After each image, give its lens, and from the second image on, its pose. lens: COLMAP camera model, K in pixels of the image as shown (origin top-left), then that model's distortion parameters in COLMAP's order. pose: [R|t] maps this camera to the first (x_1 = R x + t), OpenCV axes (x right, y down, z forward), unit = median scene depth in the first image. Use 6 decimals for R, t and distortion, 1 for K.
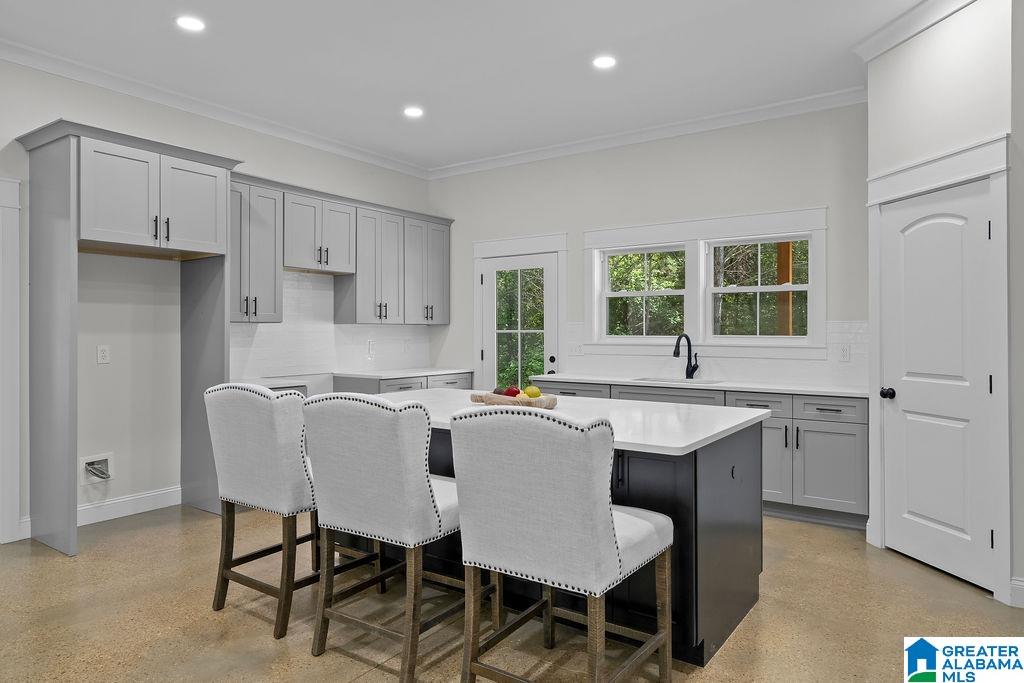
lens RADIAL K [[627.0, 0, 541.1], [0, 627.0, 334.3], [0, 0, 1]] dist [0.009633, -0.000571]
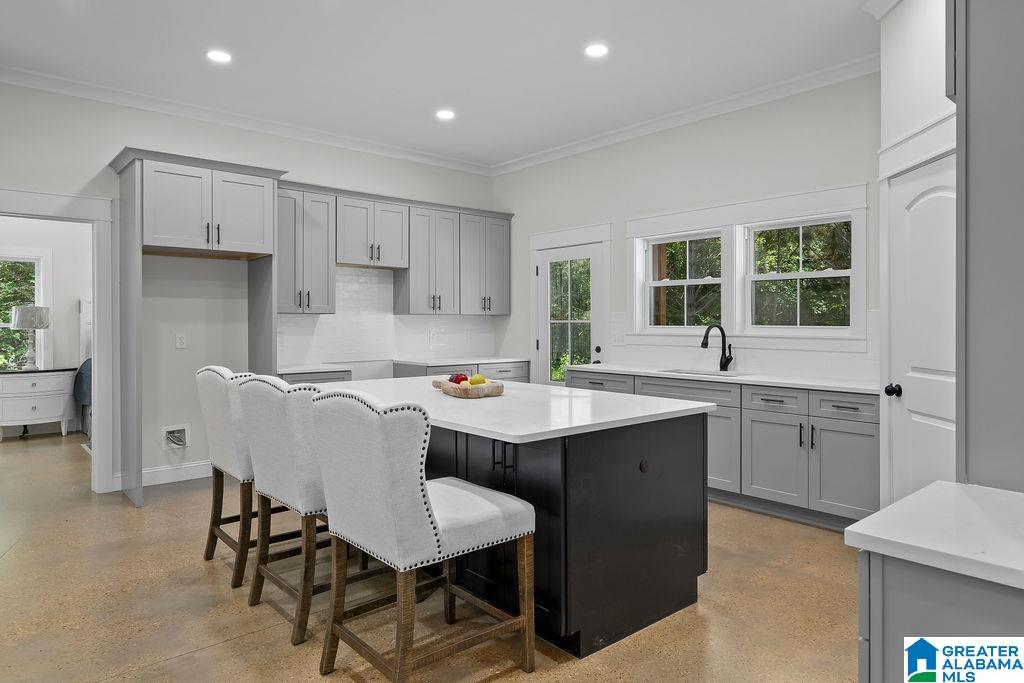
lens RADIAL K [[627.0, 0, 541.5], [0, 627.0, 326.0], [0, 0, 1]] dist [0.009633, -0.000571]
pose [[0.970331, 0.001027, -0.241779, 0.249421], [-0.000580, 0.999998, 0.001918, 0.001012], [0.241780, -0.001721, 0.970330, 0.012828]]
